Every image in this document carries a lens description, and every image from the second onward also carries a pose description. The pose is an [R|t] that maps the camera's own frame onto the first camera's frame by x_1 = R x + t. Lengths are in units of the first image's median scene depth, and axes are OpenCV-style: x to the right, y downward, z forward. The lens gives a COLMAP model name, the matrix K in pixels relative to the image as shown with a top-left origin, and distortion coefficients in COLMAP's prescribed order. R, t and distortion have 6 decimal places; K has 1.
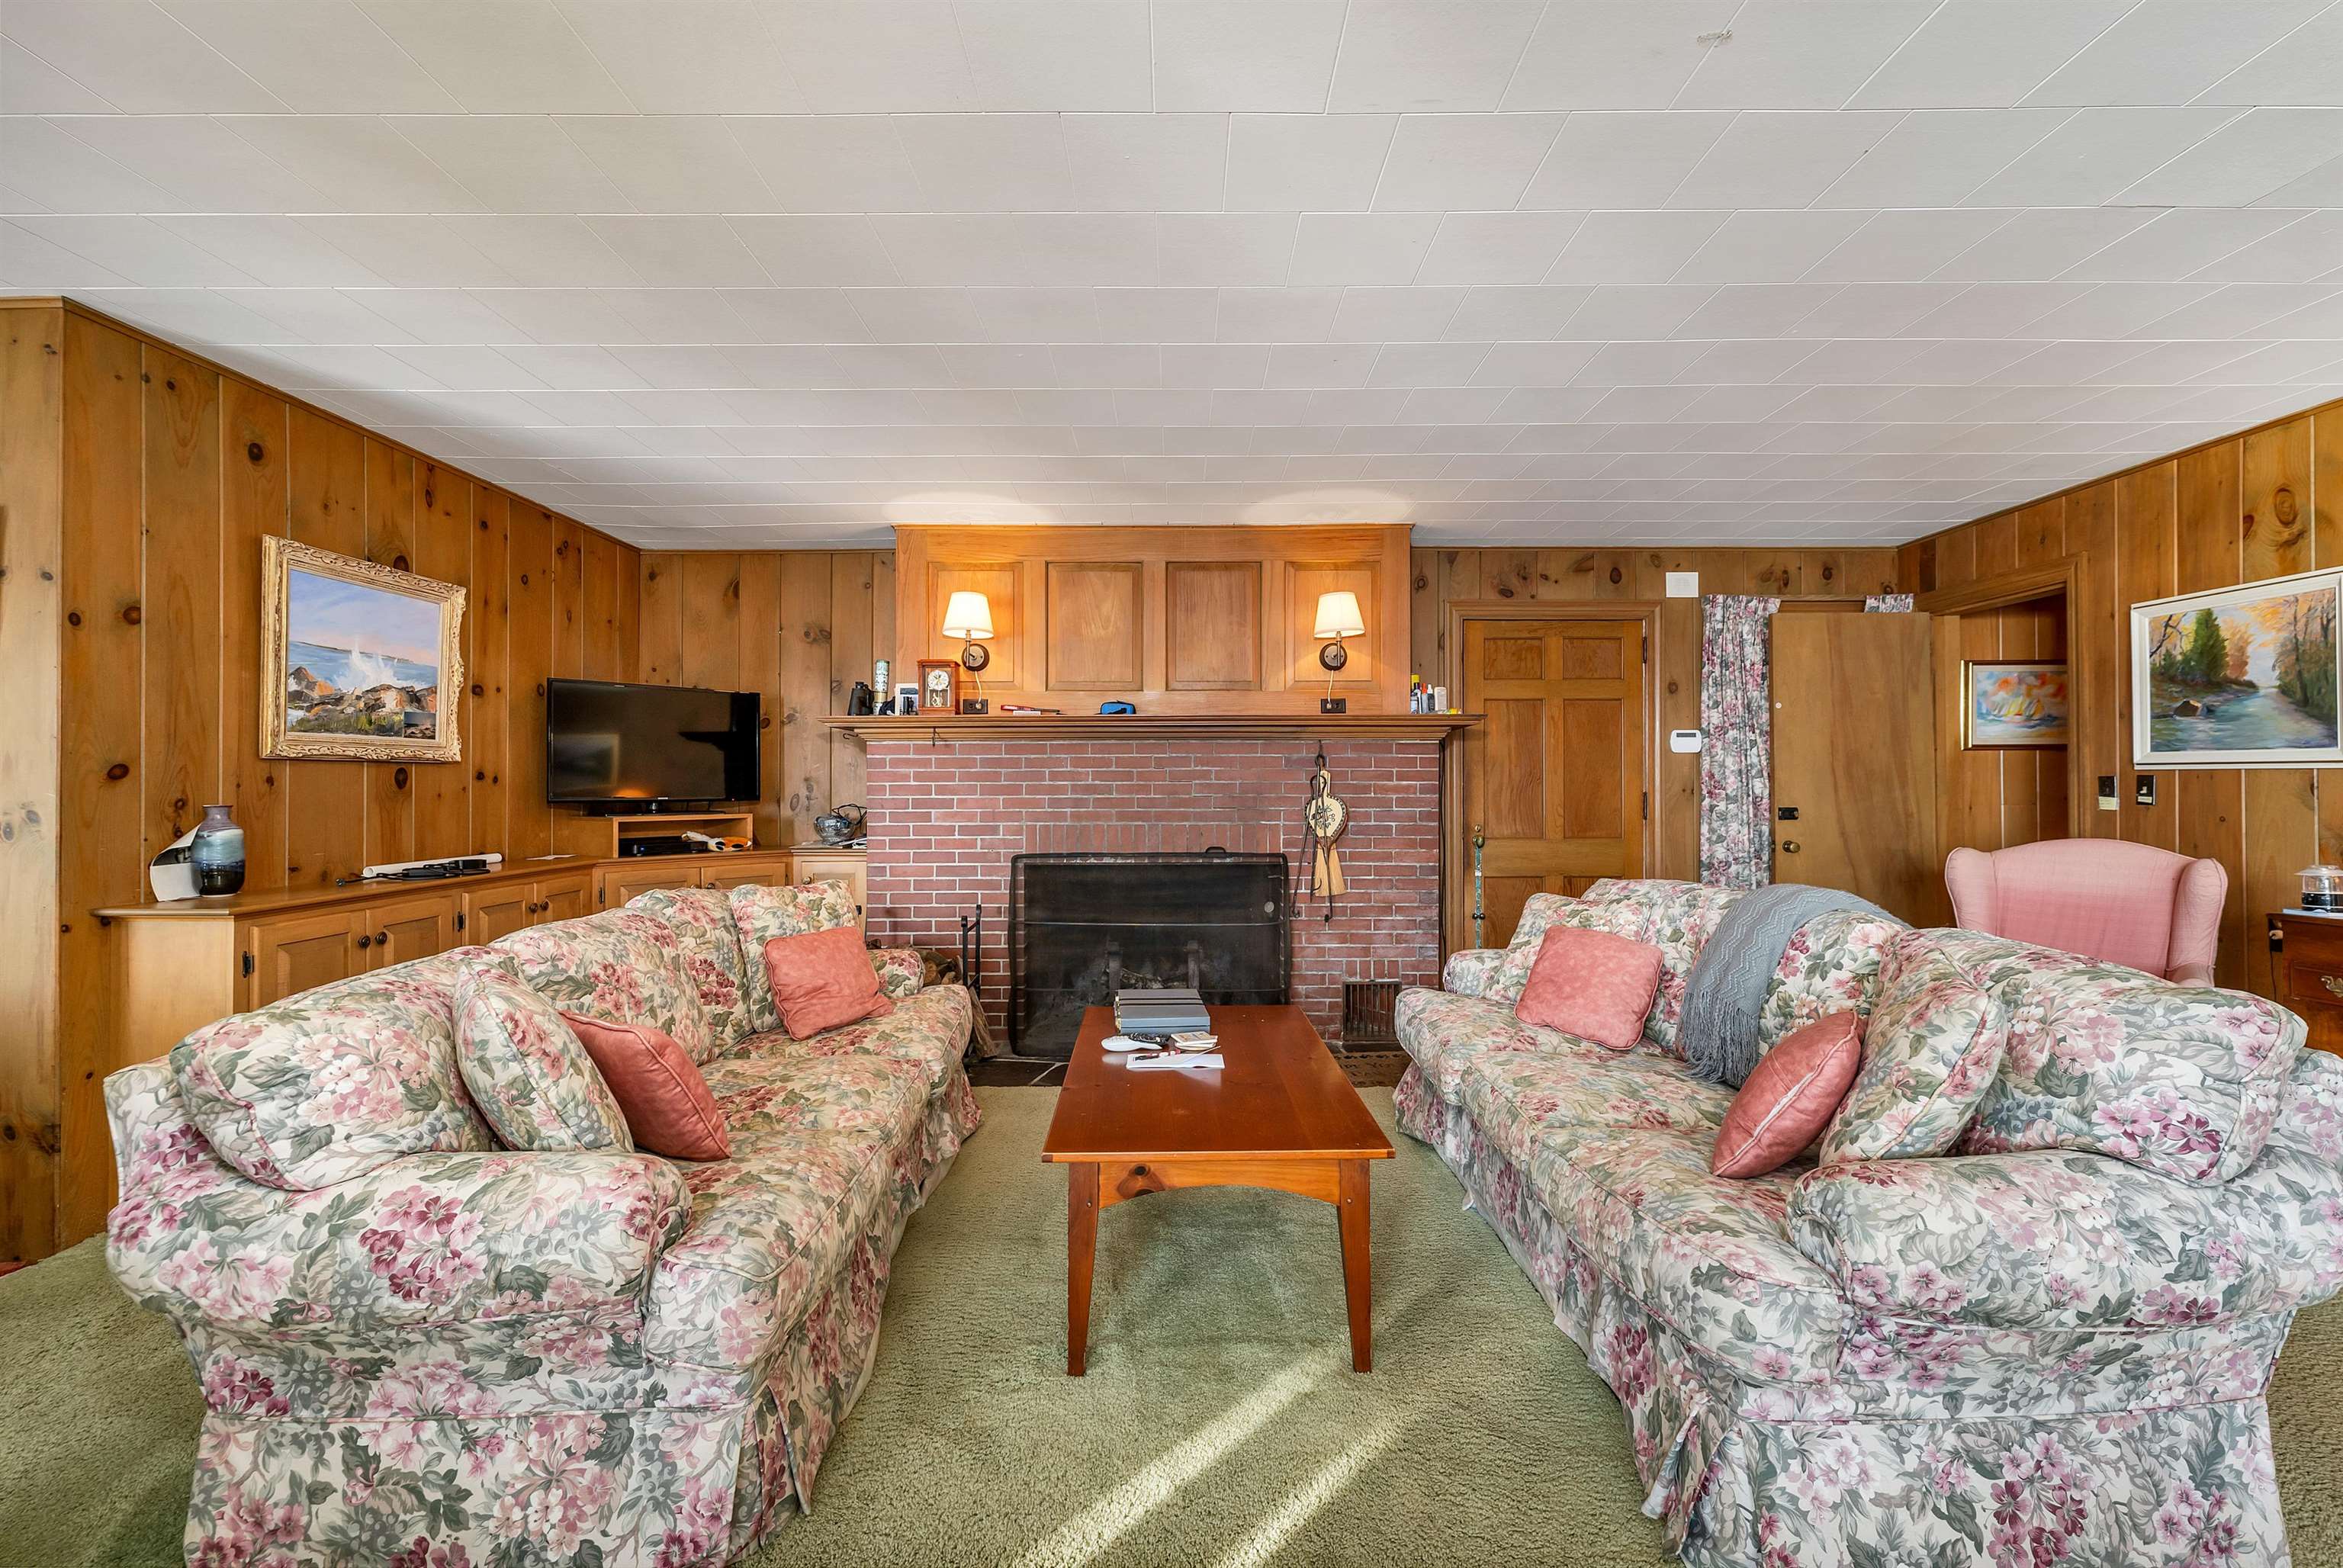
lens RADIAL K [[990.8, 0, 1168.2], [0, 990.8, 776.2], [0, 0, 1]] dist [0.003047, -0.000514]
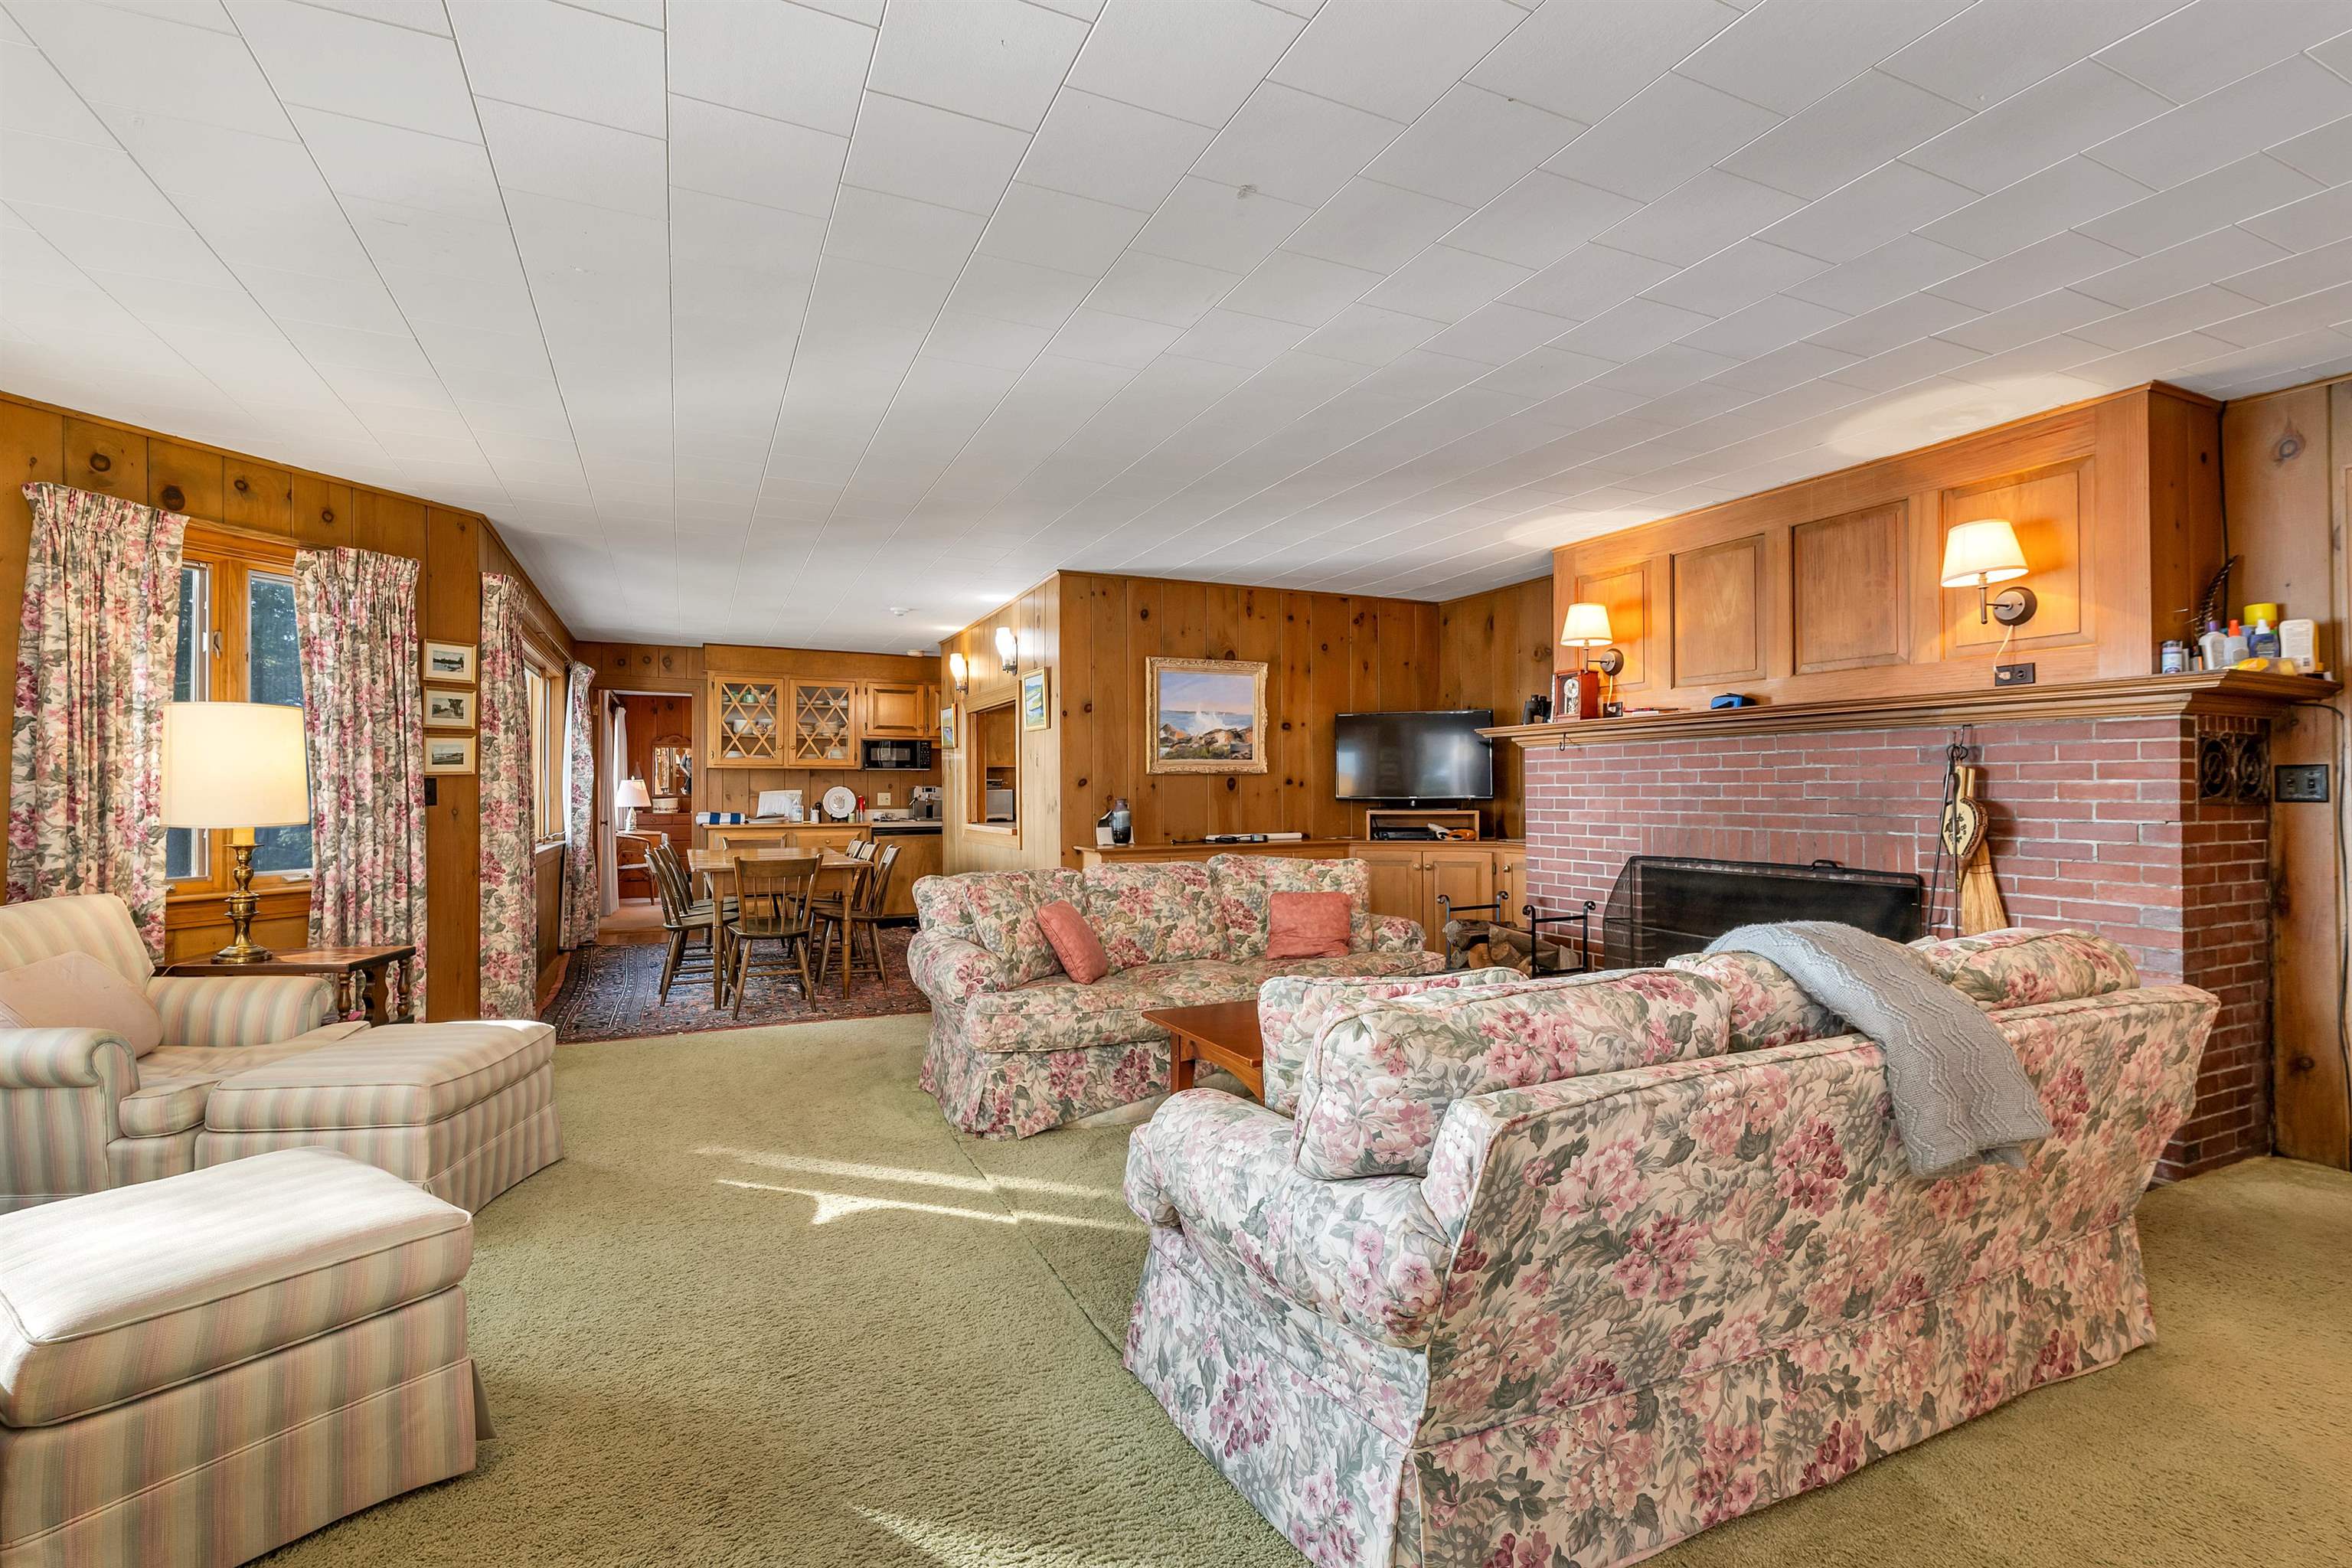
lens RADIAL K [[1070.4, 0, 1179.5], [0, 1070.4, 778.5], [0, 0, 1]] dist [0.000751, 0.000022]
pose [[0.416716, -0.009188, -0.908990, 0.640094], [0.012732, 0.999910, -0.004270, -0.000253], [0.908948, -0.009794, 0.416795, 0.131514]]
